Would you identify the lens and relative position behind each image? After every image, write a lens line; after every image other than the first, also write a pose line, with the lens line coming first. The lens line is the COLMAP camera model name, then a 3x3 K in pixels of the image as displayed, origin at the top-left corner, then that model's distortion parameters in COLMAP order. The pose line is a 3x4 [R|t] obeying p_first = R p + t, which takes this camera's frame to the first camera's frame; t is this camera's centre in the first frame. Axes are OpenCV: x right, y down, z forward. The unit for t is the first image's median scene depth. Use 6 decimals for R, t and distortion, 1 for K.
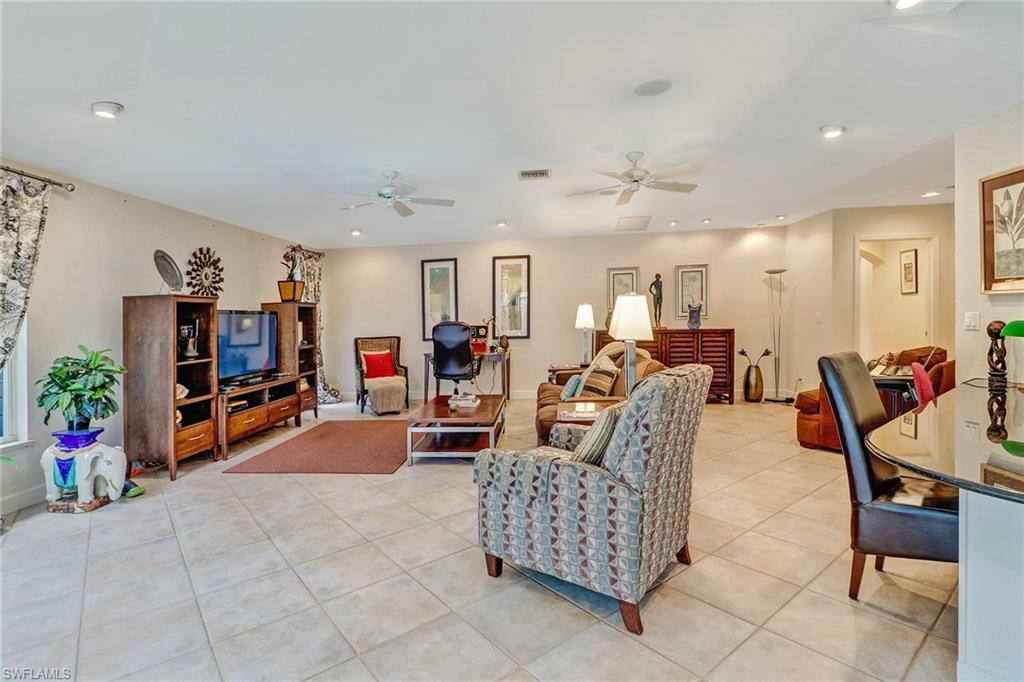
lens RADIAL K [[488.4, 0, 477.0], [0, 488.4, 323.3], [0, 0, 1]] dist [0.000447, -0.012856]
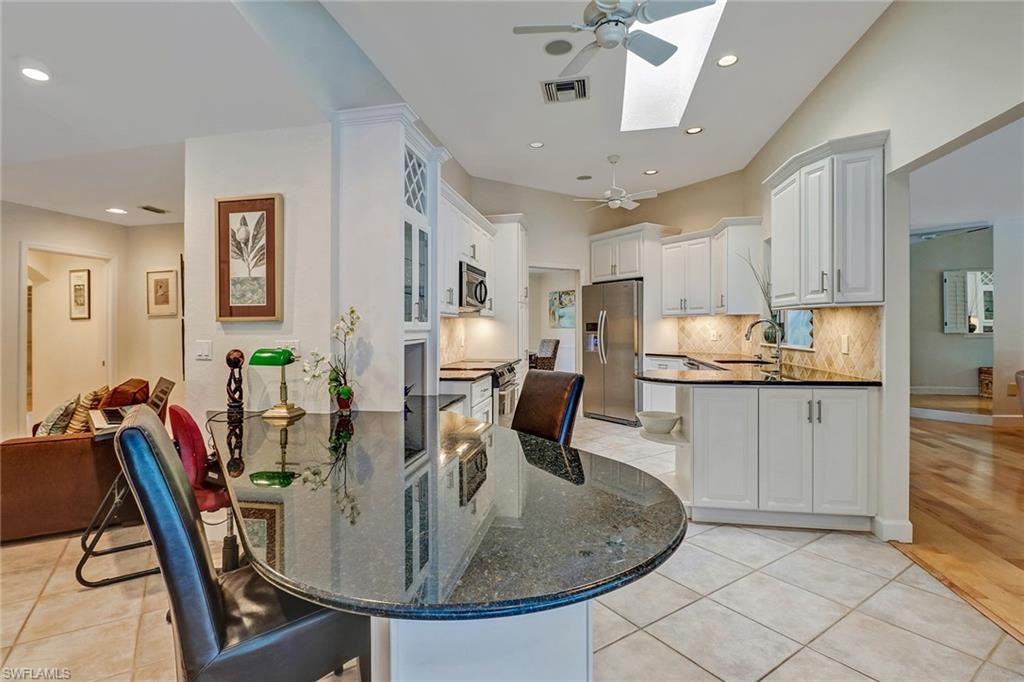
lens RADIAL K [[488.4, 0, 493.4], [0, 488.4, 337.3], [0, 0, 1]] dist [0.000447, -0.012856]
pose [[0.071232, 0.010439, 0.997405, 0.084872], [0.019299, 0.999744, -0.011842, -0.004696], [-0.997273, 0.020092, 0.071012, 0.239460]]
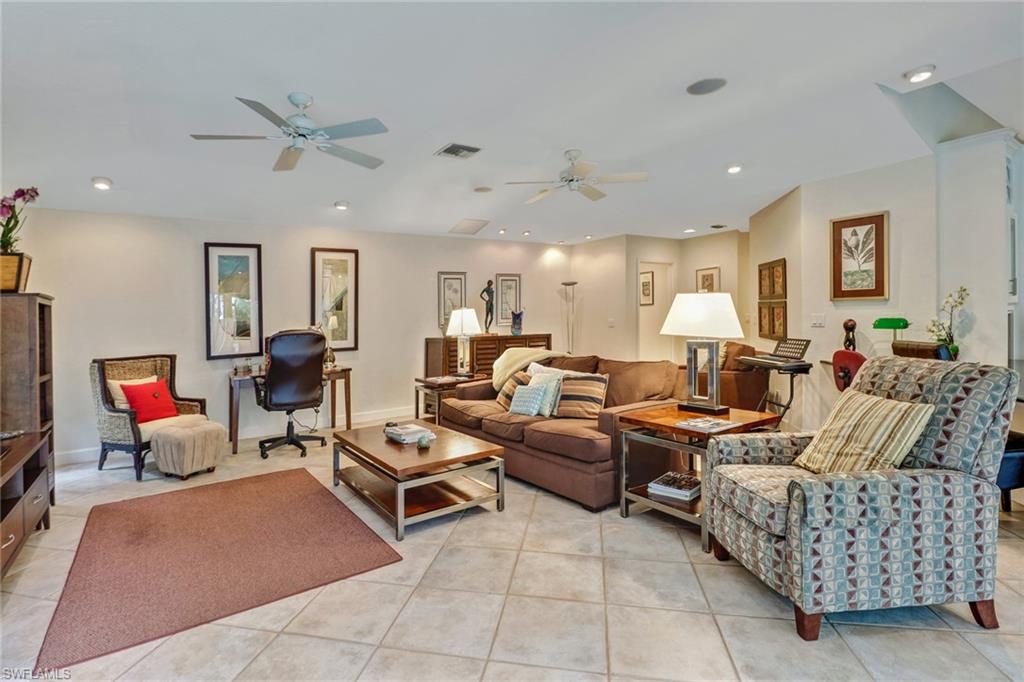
lens RADIAL K [[488.4, 0, 477.7], [0, 488.4, 328.2], [0, 0, 1]] dist [0.000447, -0.012856]
pose [[0.762292, -0.008286, 0.647180, -0.408662], [0.018693, 0.999783, -0.009217, 0.008073], [-0.646963, 0.019124, 0.762281, 0.350992]]
